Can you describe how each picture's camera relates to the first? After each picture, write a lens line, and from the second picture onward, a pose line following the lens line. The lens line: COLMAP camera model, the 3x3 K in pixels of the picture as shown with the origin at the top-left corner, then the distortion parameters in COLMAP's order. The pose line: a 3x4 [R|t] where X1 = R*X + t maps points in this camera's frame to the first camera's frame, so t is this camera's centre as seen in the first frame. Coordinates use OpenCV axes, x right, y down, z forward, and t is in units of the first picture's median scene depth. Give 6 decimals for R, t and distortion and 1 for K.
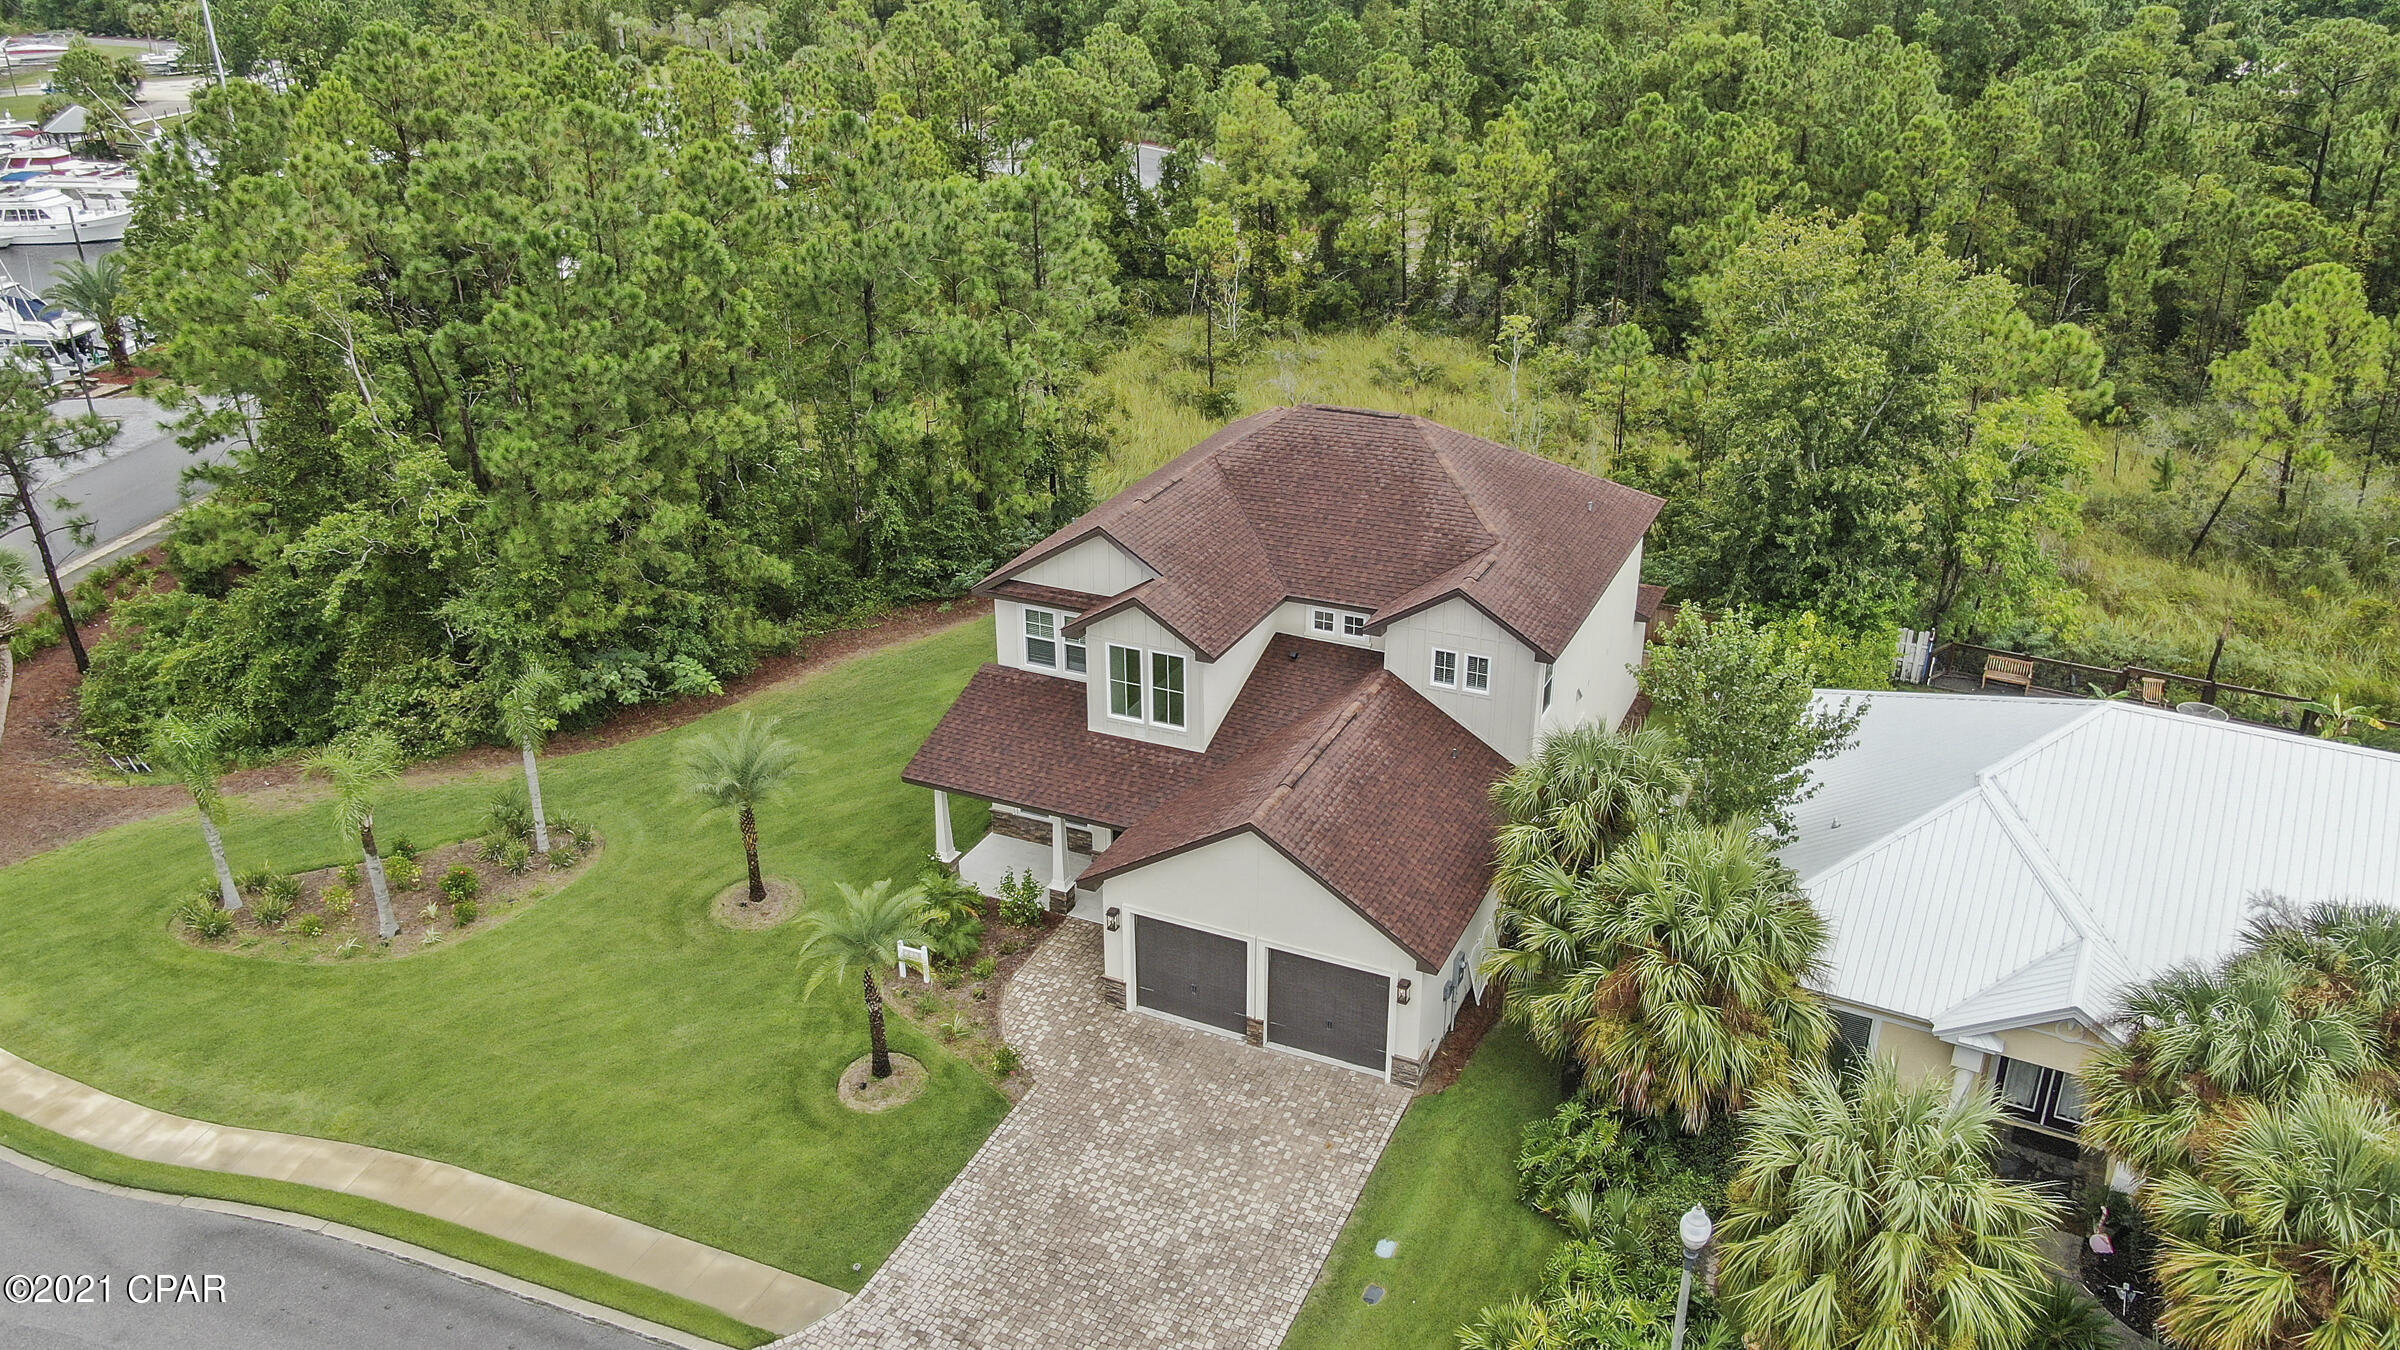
lens RADIAL K [[1770.8, 0, 1200.0], [0, 1770.8, 675.0], [0, 0, 1]] dist [-0.018558, 0.005843]
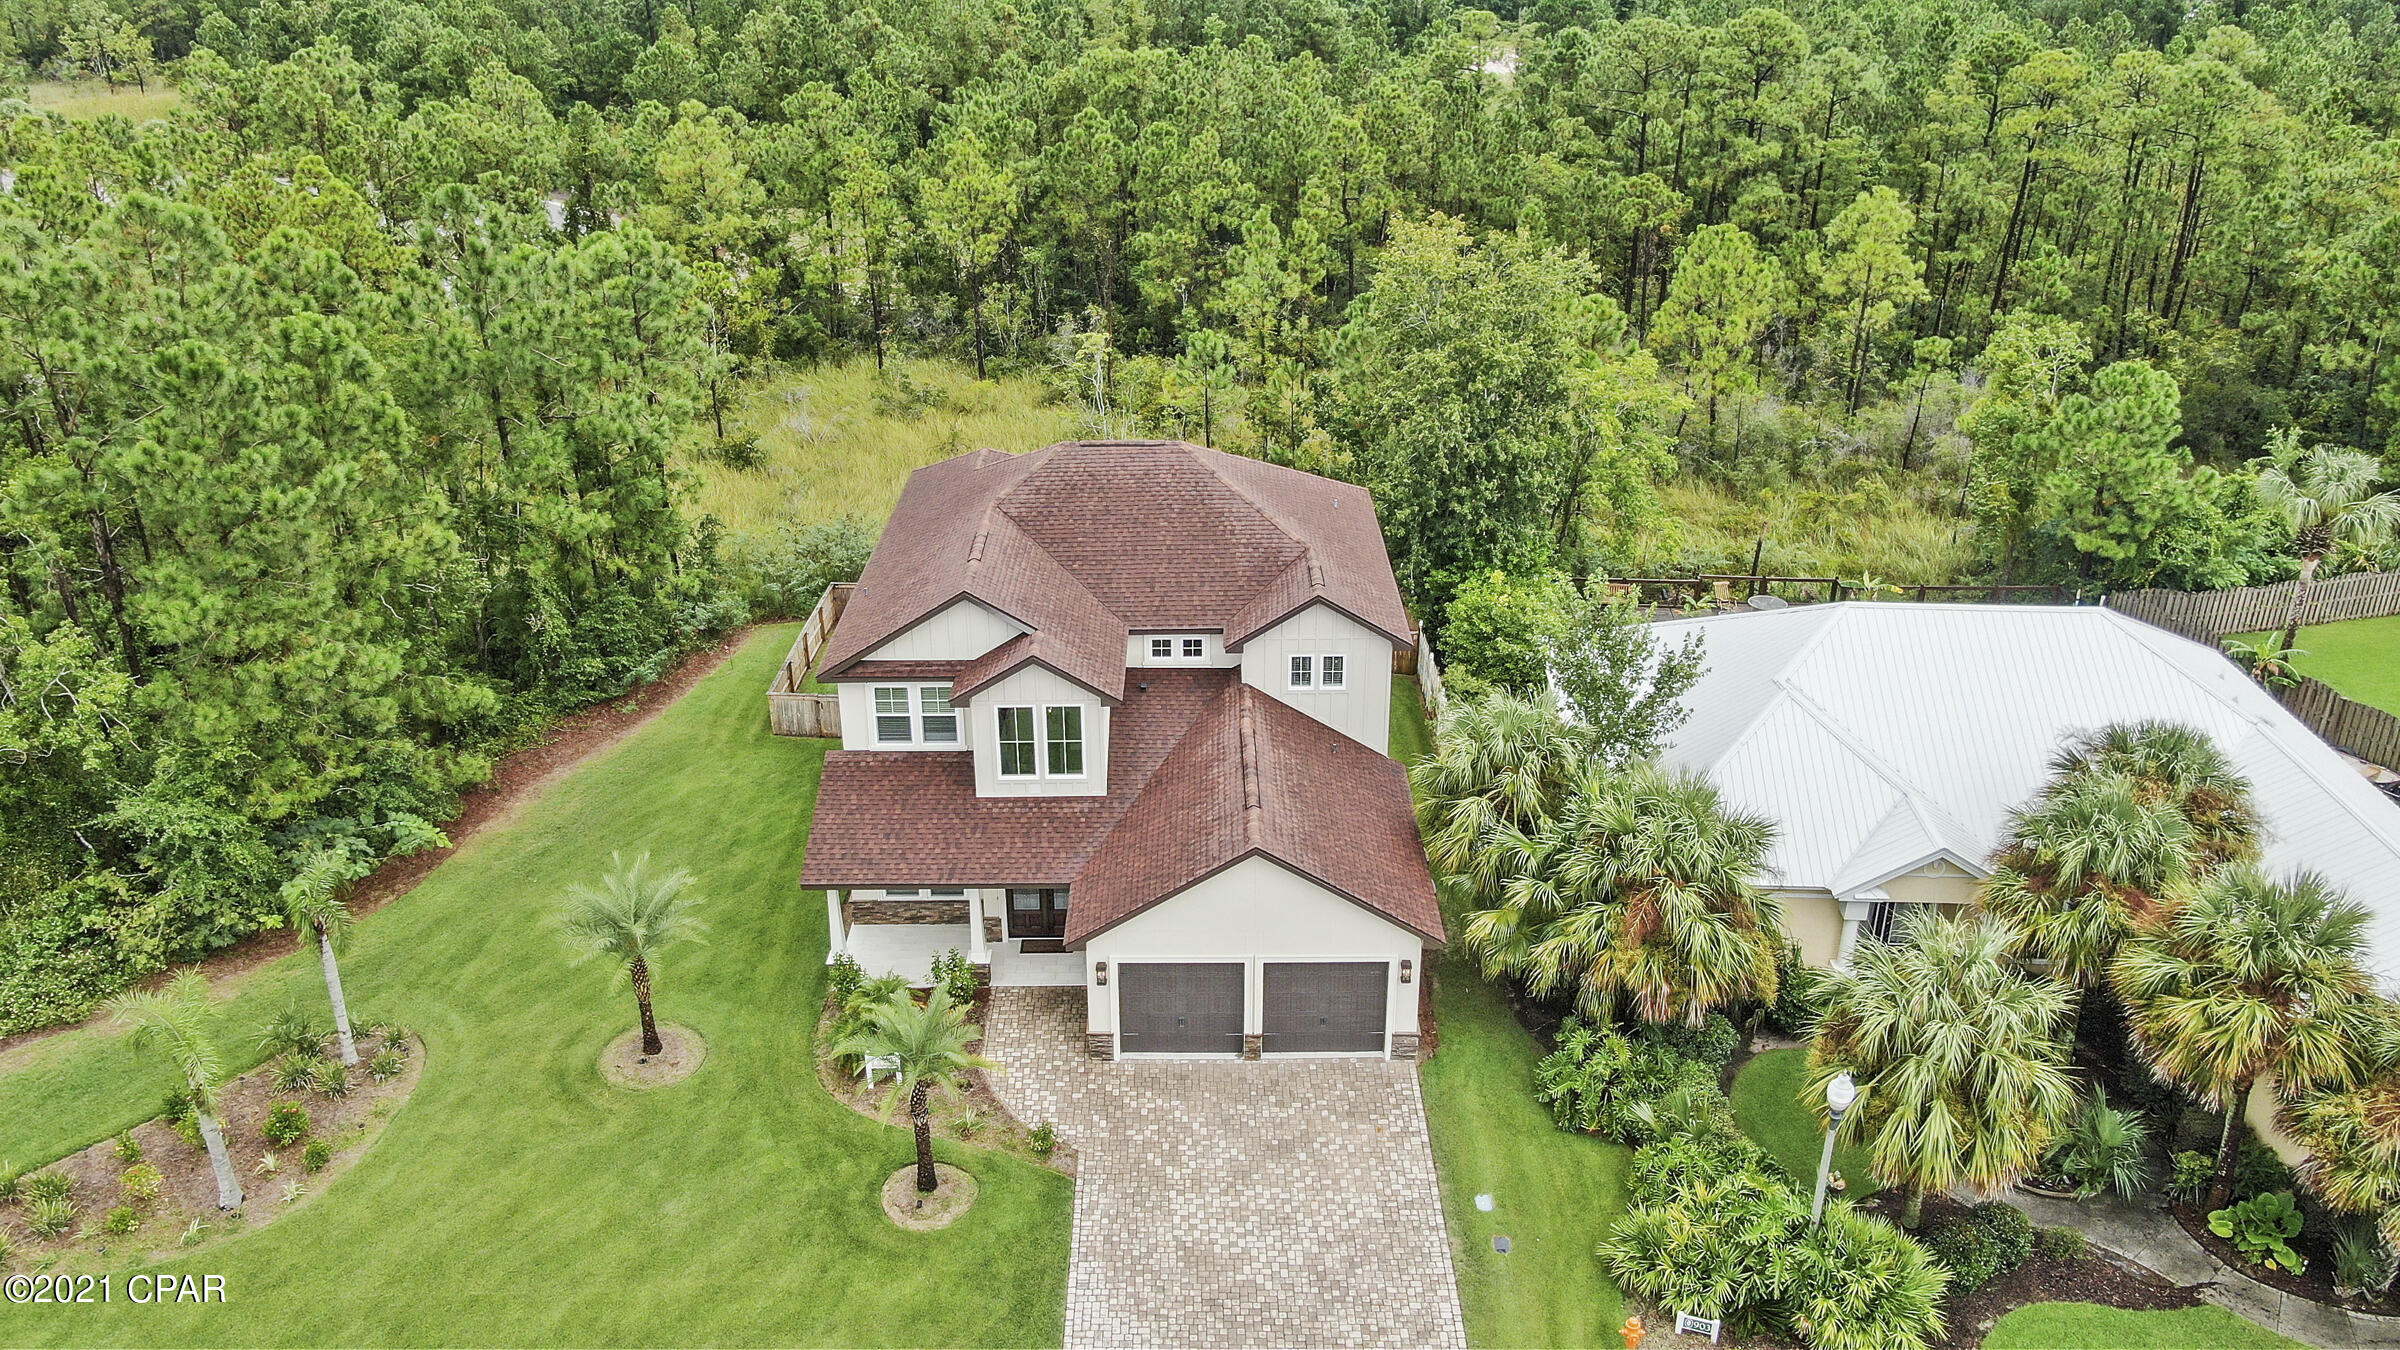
lens RADIAL K [[1770.8, 0, 1200.0], [0, 1770.8, 675.0], [0, 0, 1]] dist [-0.018558, 0.005843]
pose [[0.904403, -0.173296, 0.389903, -0.327392], [0.174151, 0.984150, 0.033460, -0.047606], [-0.389522, 0.037641, 0.920248, 0.044486]]
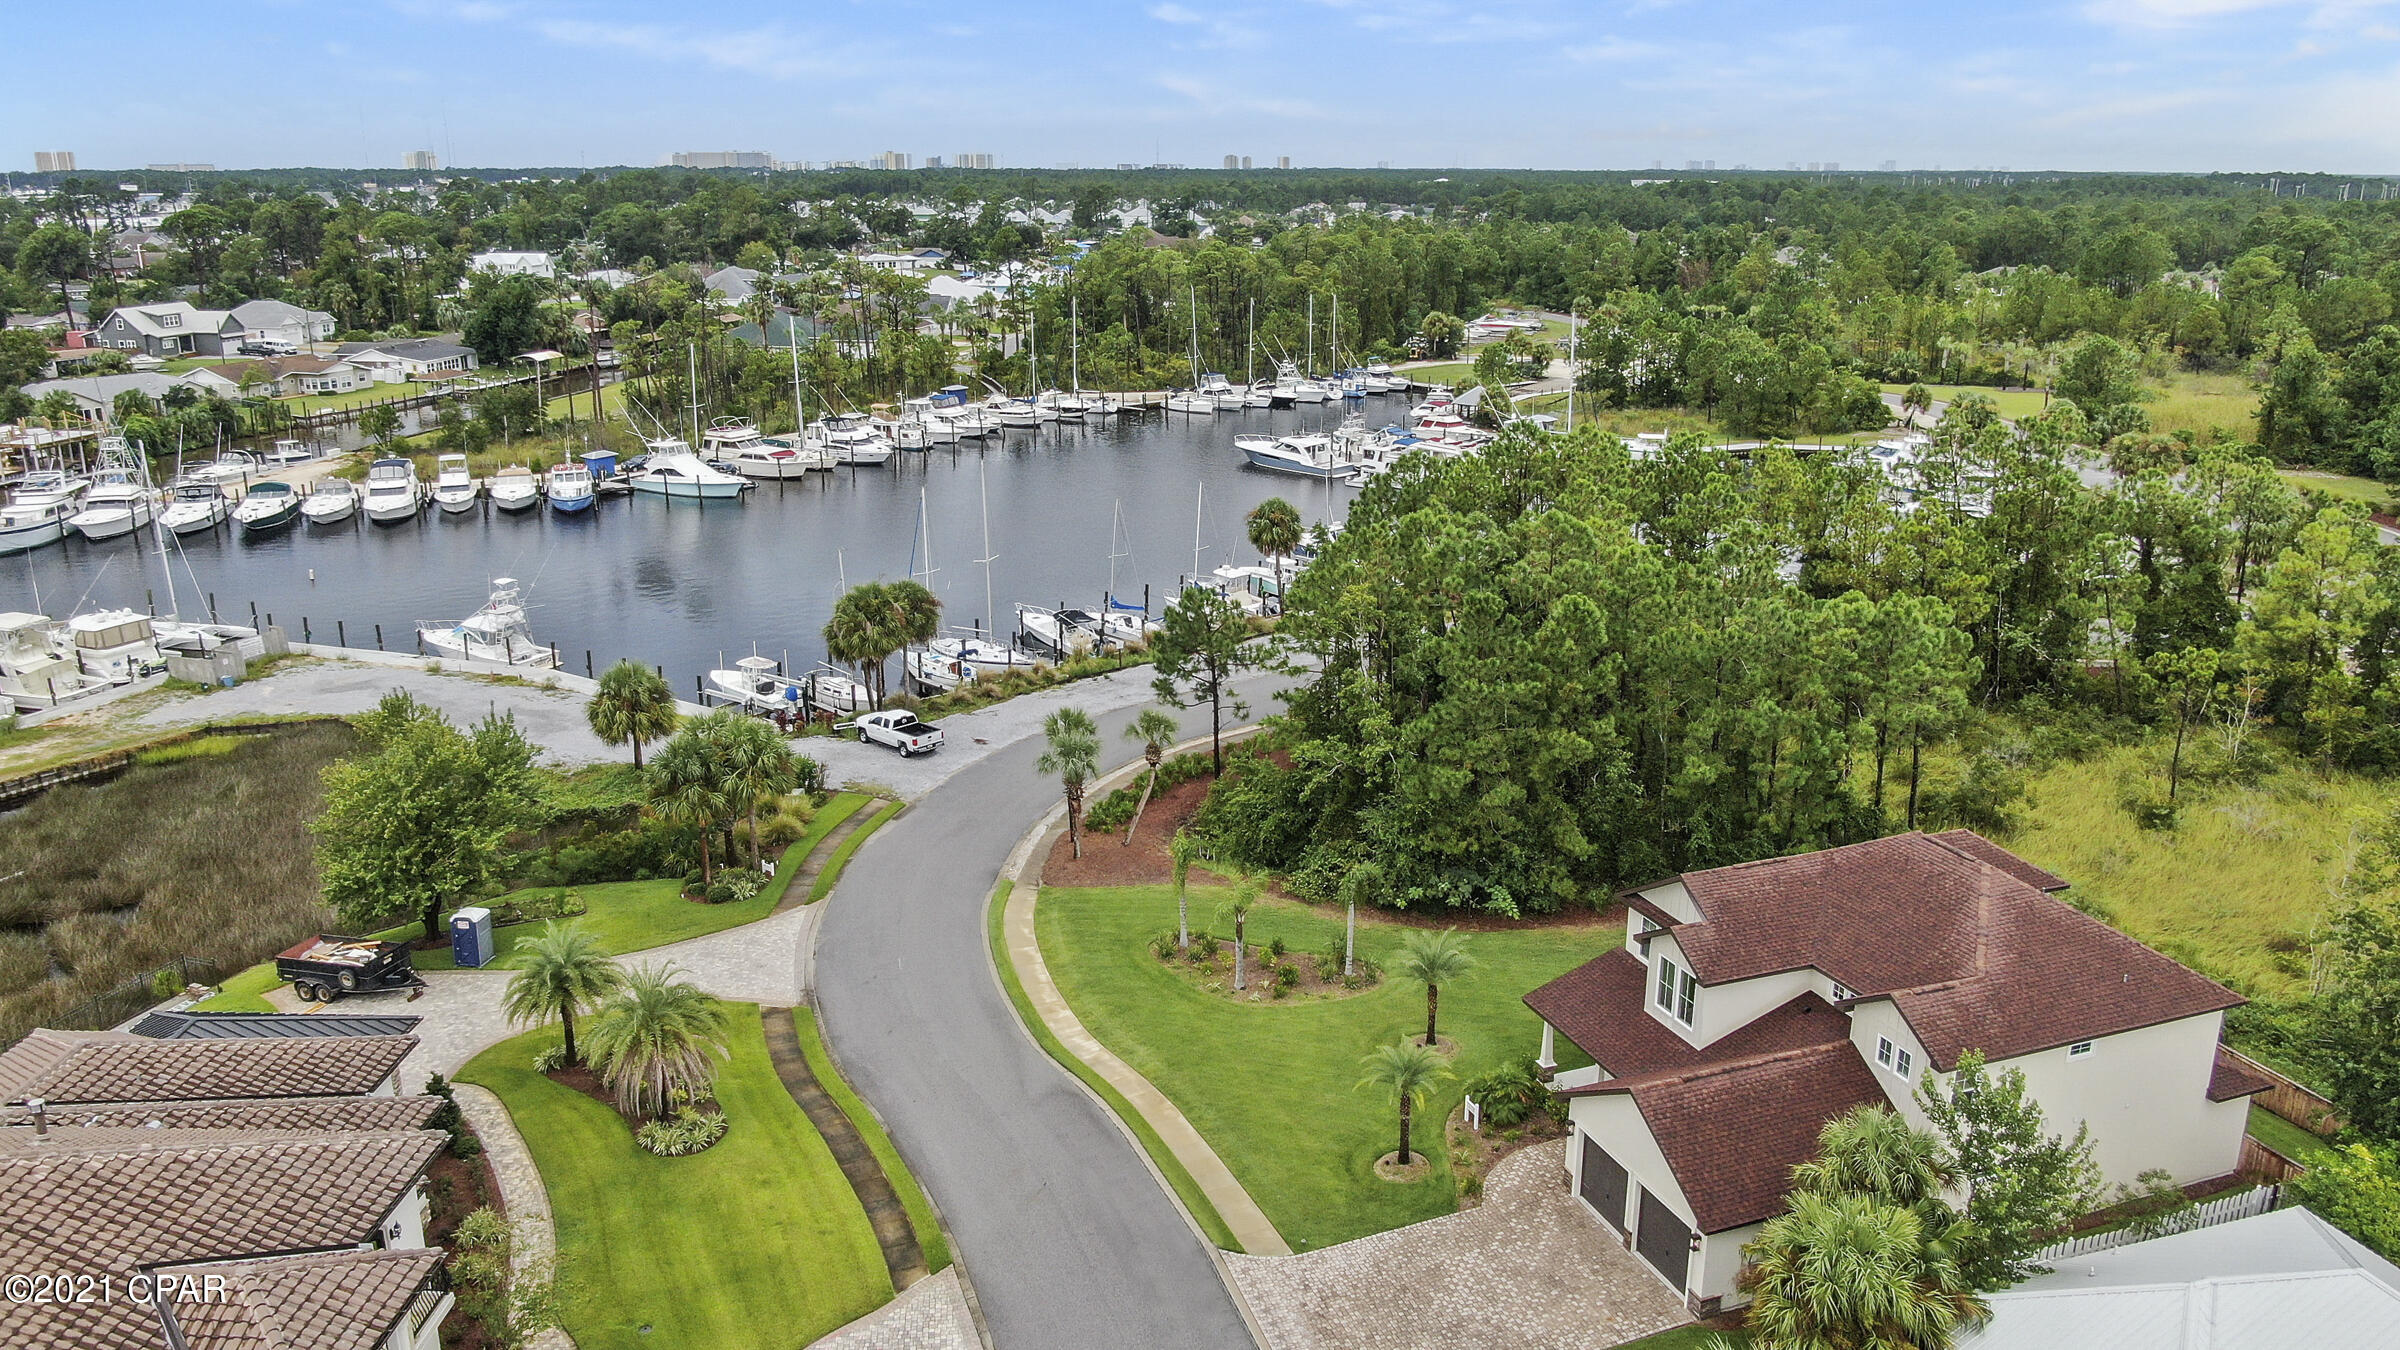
lens RADIAL K [[1740.3, 0, 1200.0], [0, 1740.3, 675.0], [0, 0, 1]] dist [-0.005538, -0.002088]
pose [[0.717049, 0.204166, -0.666451, 0.566142], [-0.291120, 0.956473, -0.020208, -0.095898], [0.633316, 0.208507, 0.745275, -0.329912]]
